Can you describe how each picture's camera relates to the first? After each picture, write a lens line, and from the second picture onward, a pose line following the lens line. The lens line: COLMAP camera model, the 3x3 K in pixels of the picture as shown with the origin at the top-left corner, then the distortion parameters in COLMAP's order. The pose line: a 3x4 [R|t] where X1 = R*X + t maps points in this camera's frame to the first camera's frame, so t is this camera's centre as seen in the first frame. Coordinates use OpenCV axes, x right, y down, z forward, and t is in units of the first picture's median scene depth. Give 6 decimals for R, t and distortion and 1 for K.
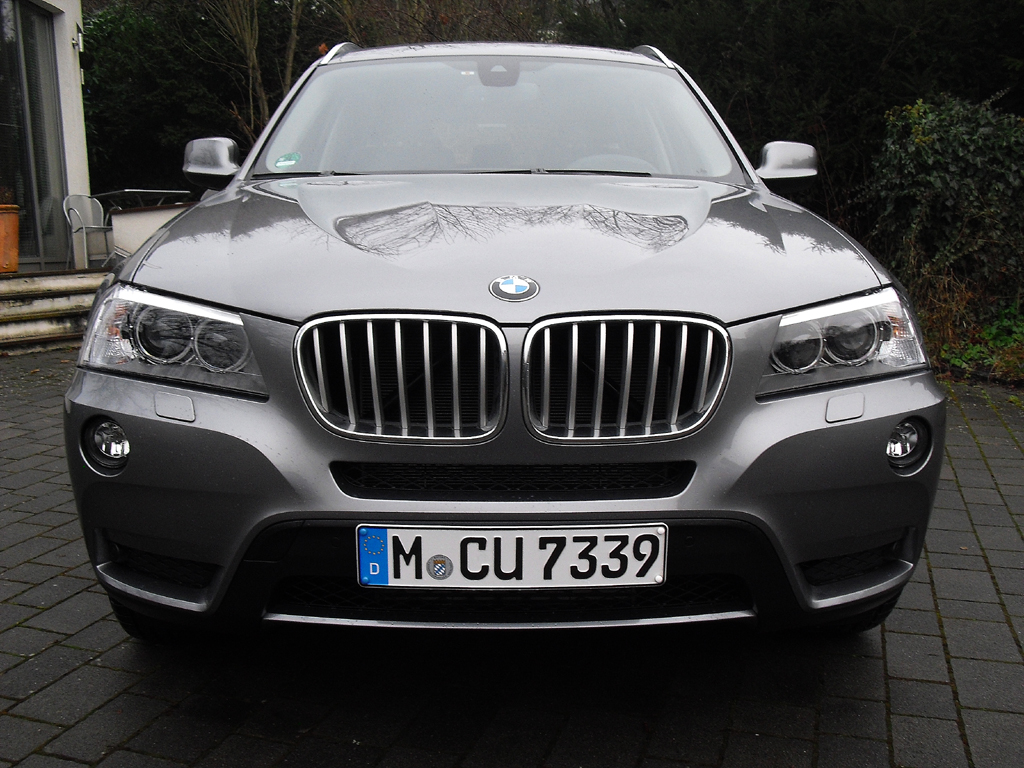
lens RADIAL K [[1039.6, 0, 512.0], [0, 1039.6, 384.0], [0, 0, 1]] dist [-0.105778, -0.003046]
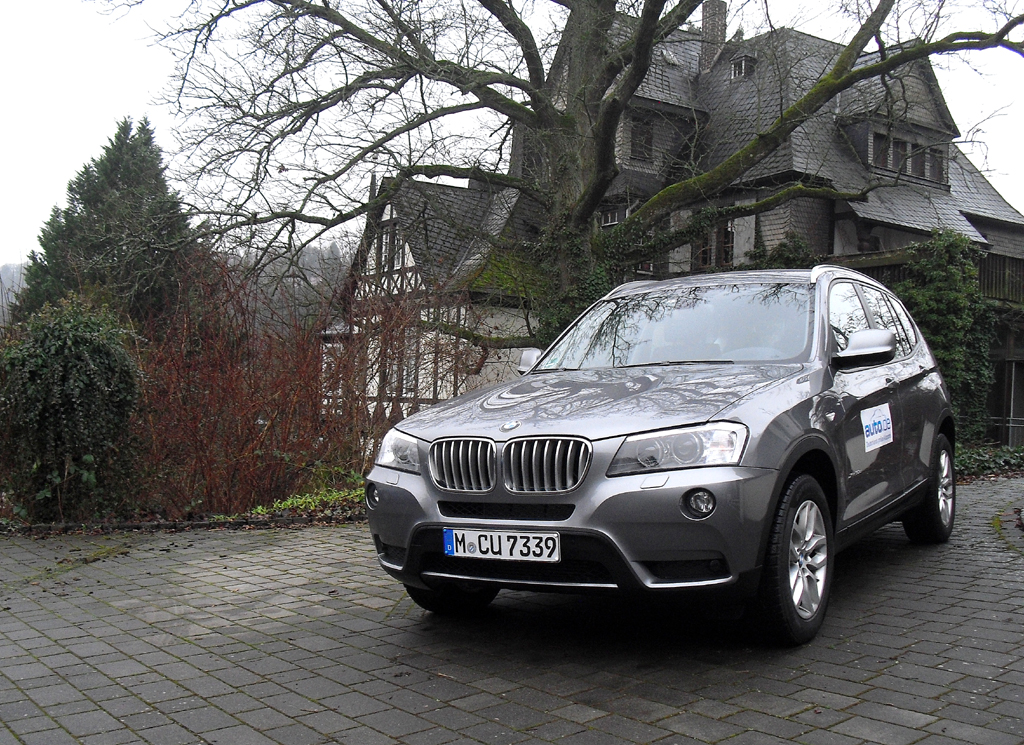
lens RADIAL K [[1091.2, 0, 512.0], [0, 1091.2, 372.5], [0, 0, 1]] dist [-0.134796, 0.000931]
pose [[0.833881, -0.042975, -0.550269, 1.327005], [-0.054674, 0.985630, -0.159829, 0.173891], [0.549230, 0.163363, 0.819548, -0.962066]]
